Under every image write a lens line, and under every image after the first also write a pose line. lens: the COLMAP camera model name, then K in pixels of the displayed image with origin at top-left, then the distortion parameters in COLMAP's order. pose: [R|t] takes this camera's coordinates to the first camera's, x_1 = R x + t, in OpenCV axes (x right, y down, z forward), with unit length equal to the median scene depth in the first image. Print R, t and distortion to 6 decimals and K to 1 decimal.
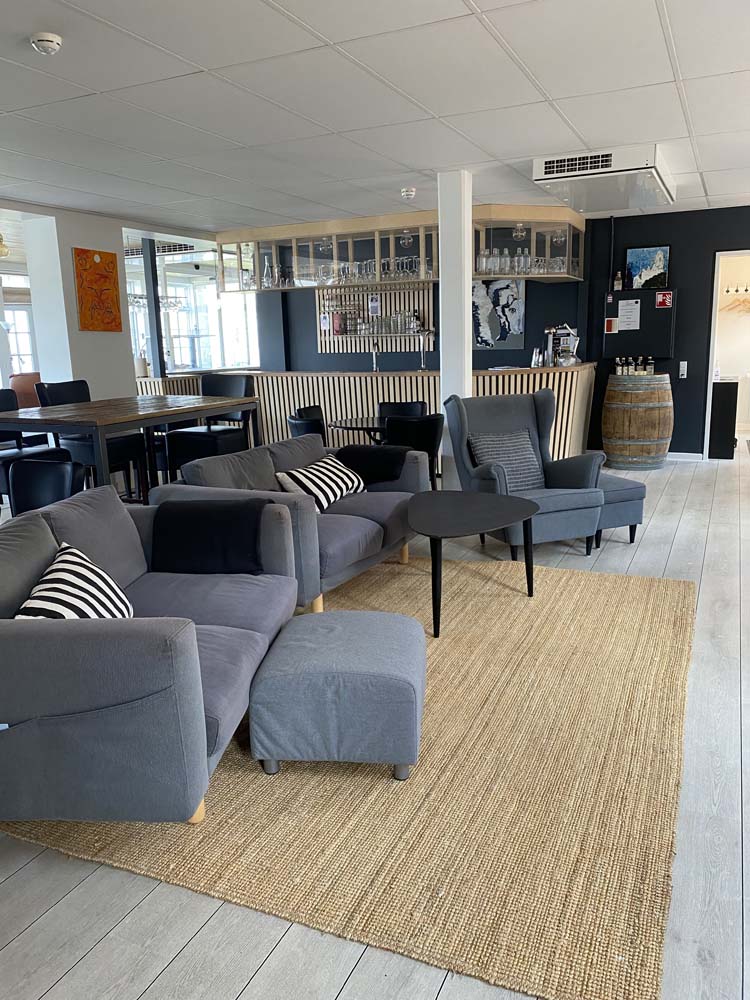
lens RADIAL K [[765.5, 0, 375.0], [0, 765.5, 502.0], [0, 0, 1]] dist [0.000488, 0.003327]
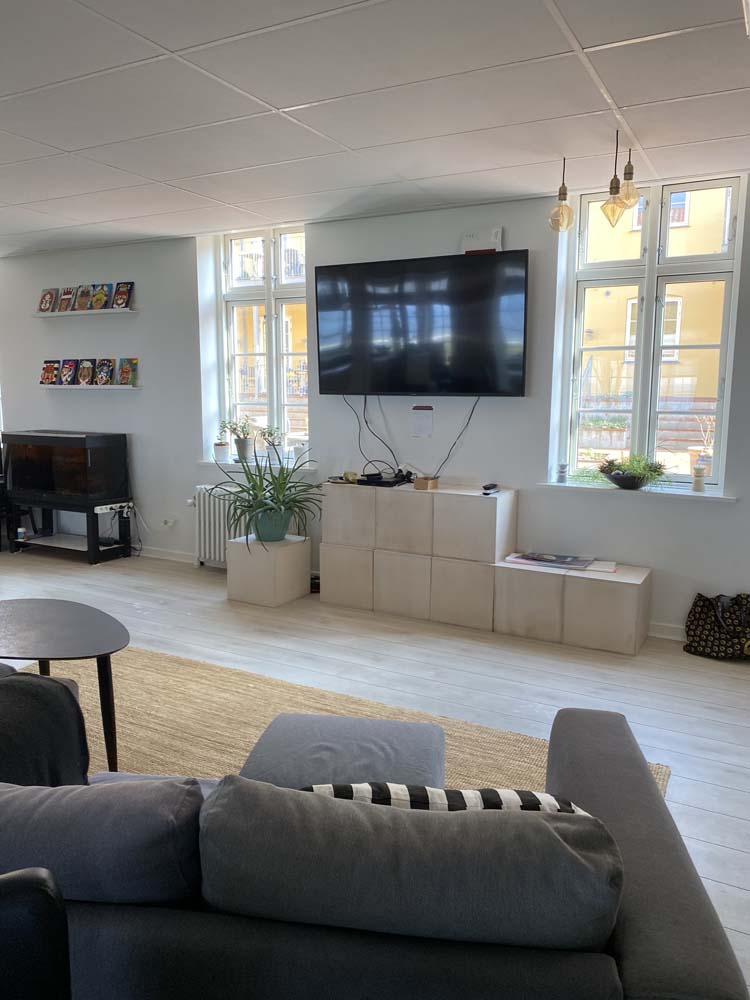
lens RADIAL K [[765.5, 0, 373.6], [0, 765.5, 499.2], [0, 0, 1]] dist [0.000488, 0.003327]
pose [[0.074303, -0.130186, 0.988702, -0.663152], [0.199700, 0.973302, 0.113150, -0.145625], [-0.977036, 0.189037, 0.098318, 0.631578]]
